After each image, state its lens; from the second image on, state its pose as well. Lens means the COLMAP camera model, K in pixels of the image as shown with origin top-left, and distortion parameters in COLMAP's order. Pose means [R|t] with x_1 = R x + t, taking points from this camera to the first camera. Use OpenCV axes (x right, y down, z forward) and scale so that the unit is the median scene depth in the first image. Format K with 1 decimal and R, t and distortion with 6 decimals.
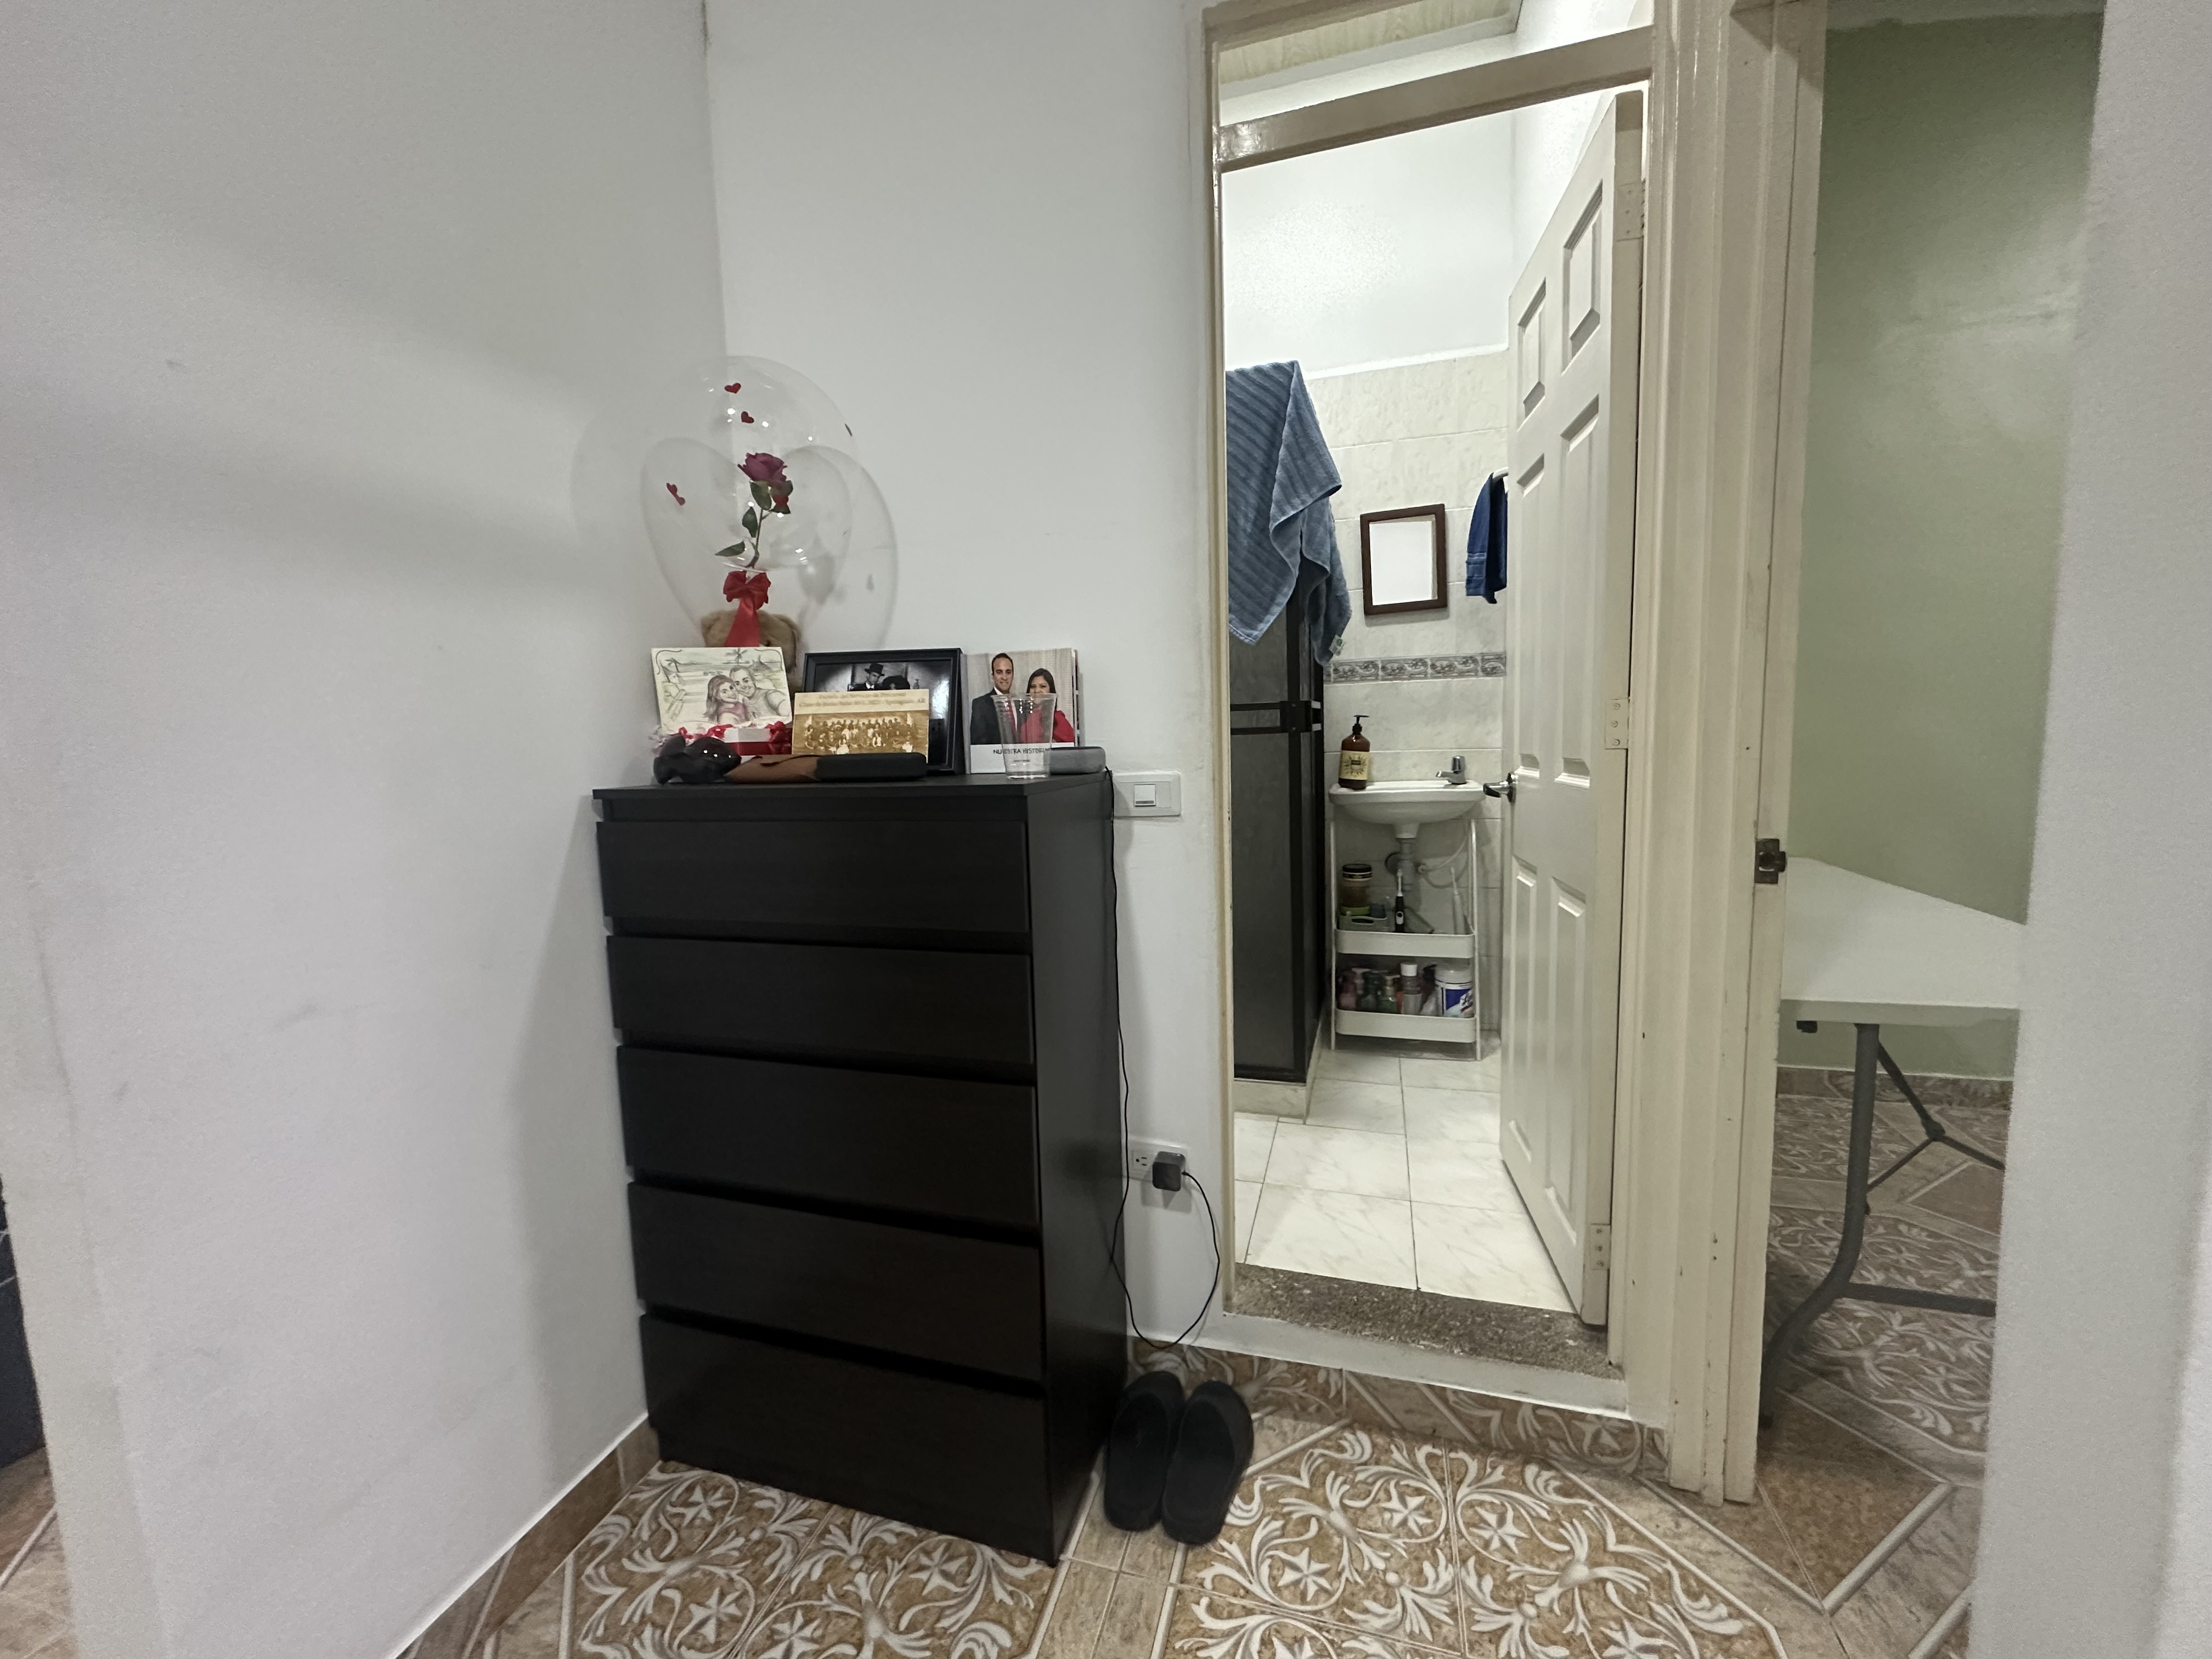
lens RADIAL K [[885.8, 0, 1106.0], [0, 885.8, 829.5], [0, 0, 1]] dist [-0.004222, 0.000327]
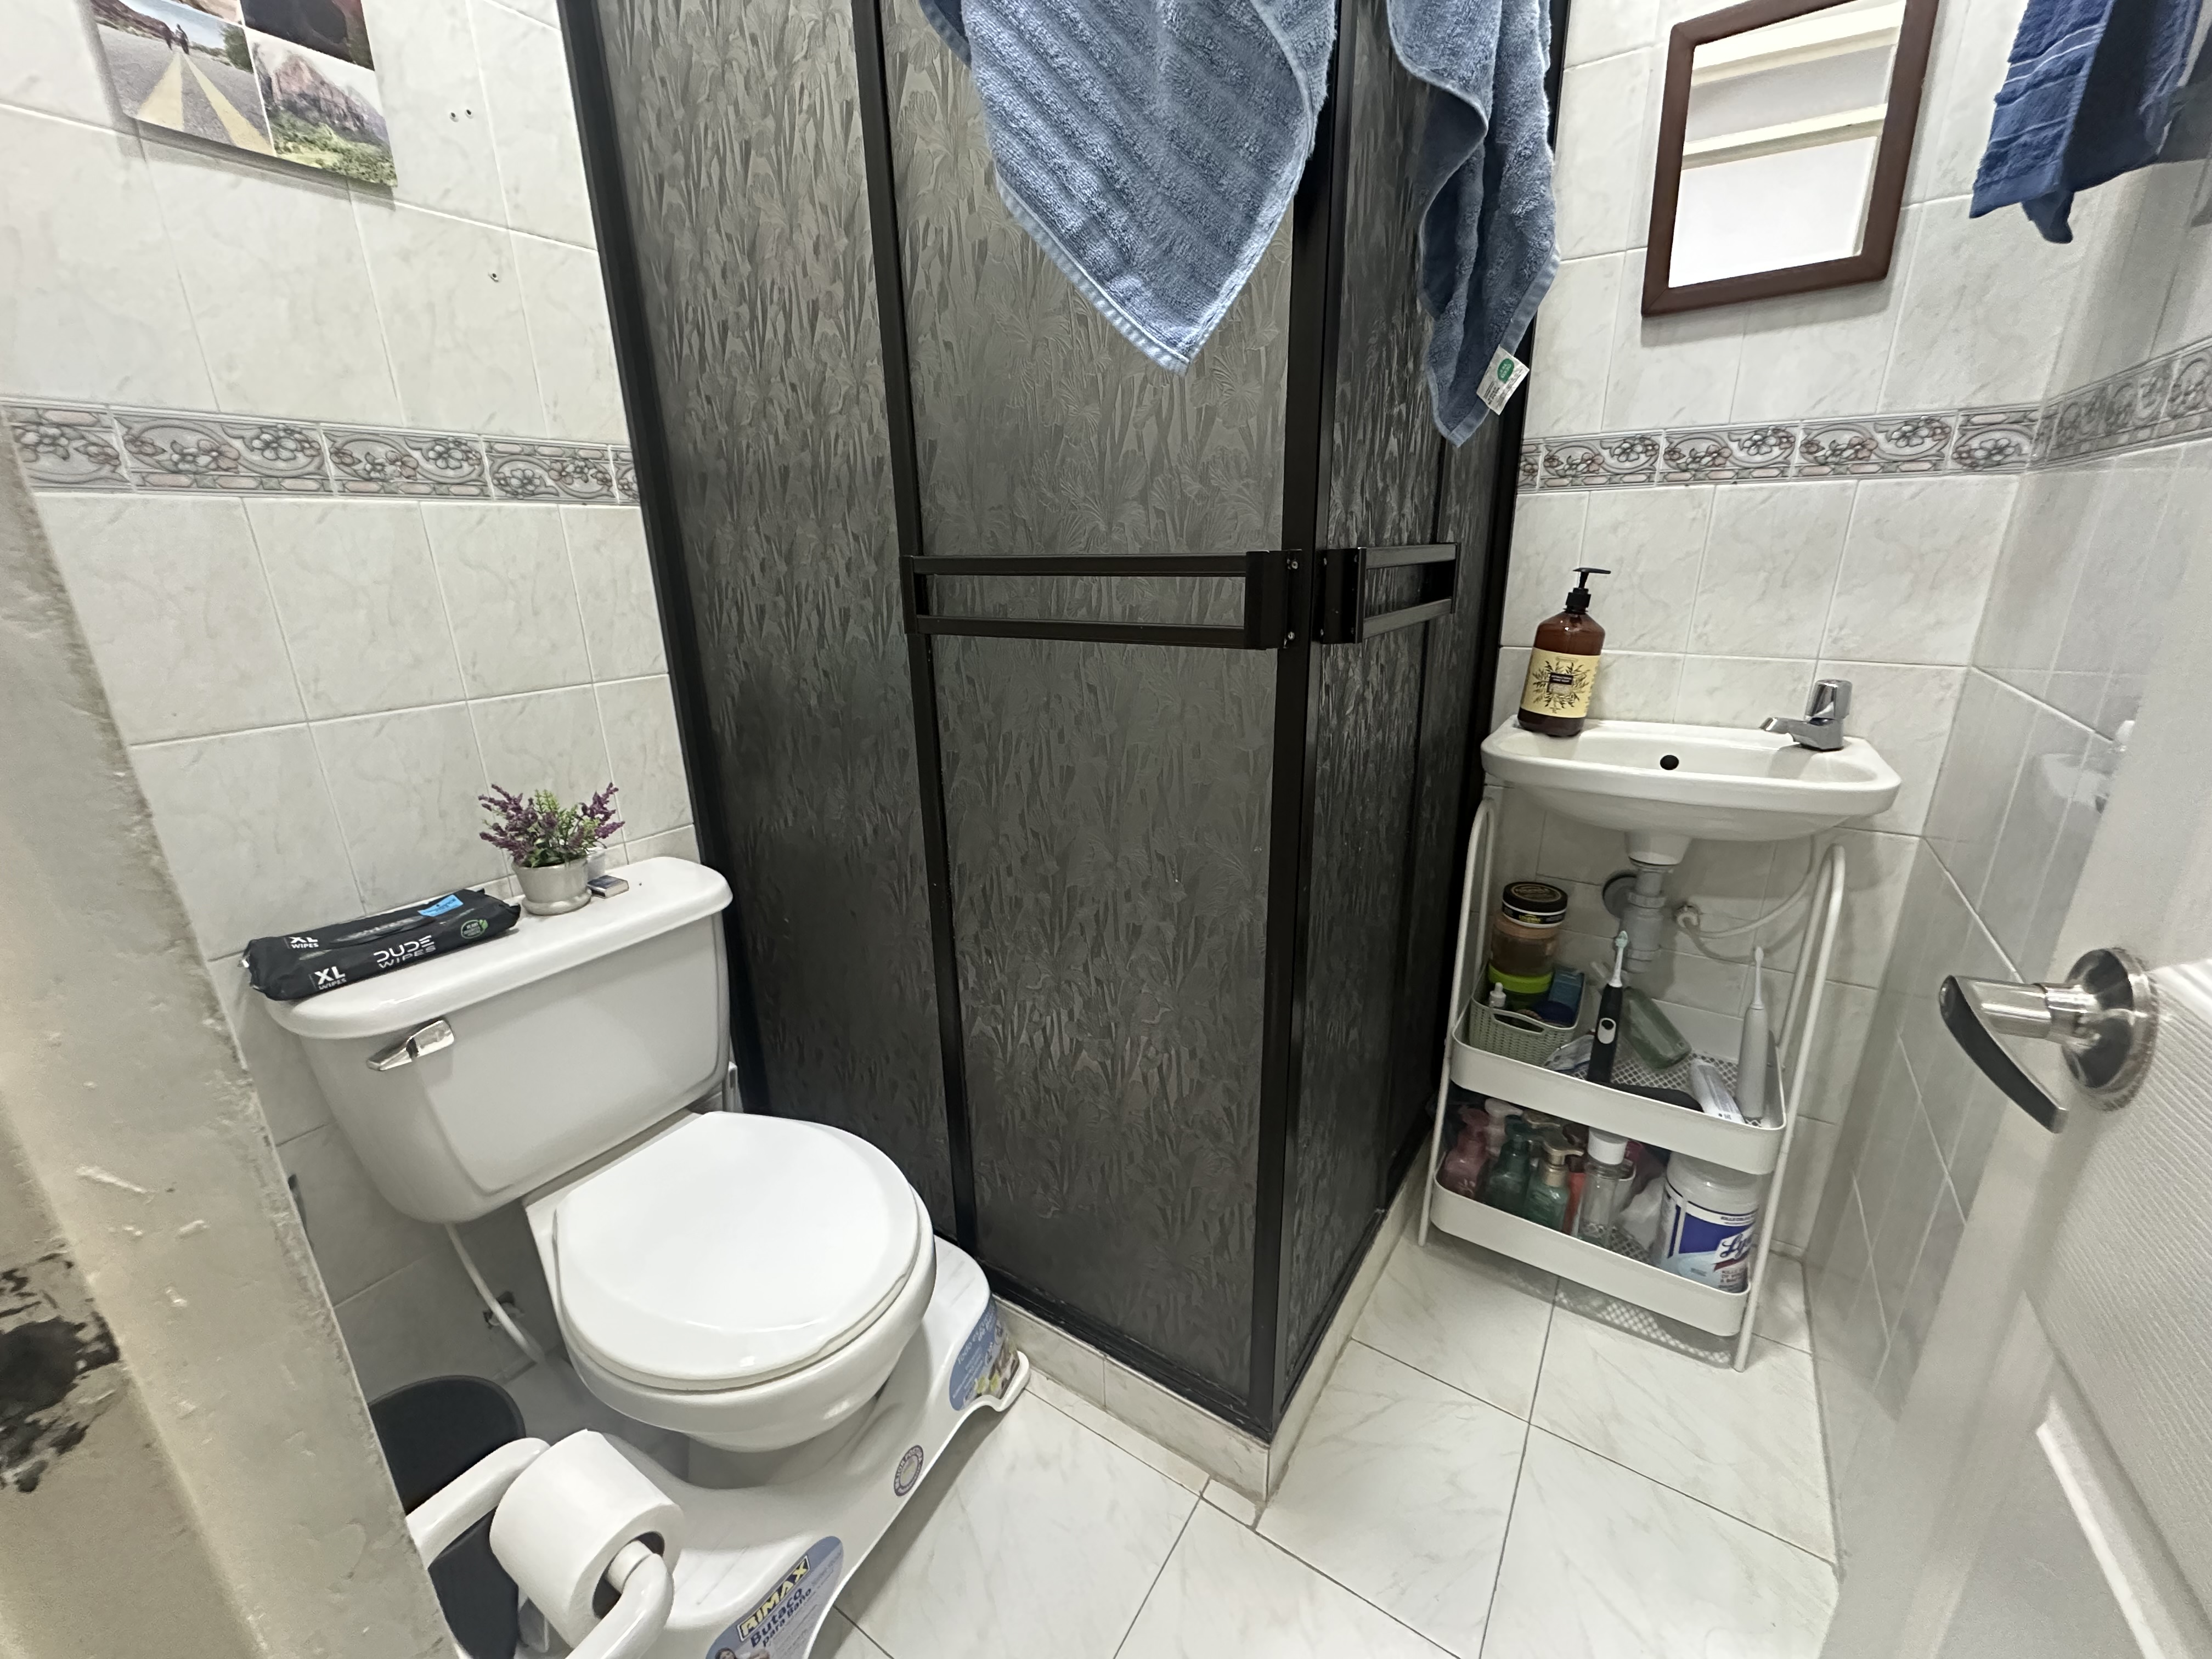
lens RADIAL K [[885.8, 0, 1106.0], [0, 885.8, 829.5], [0, 0, 1]] dist [-0.004222, 0.000327]
pose [[0.957834, 0.103917, -0.267870, 0.194474], [-0.046245, 0.975907, 0.213232, -0.088188], [0.283575, -0.191853, 0.939562, 0.514123]]
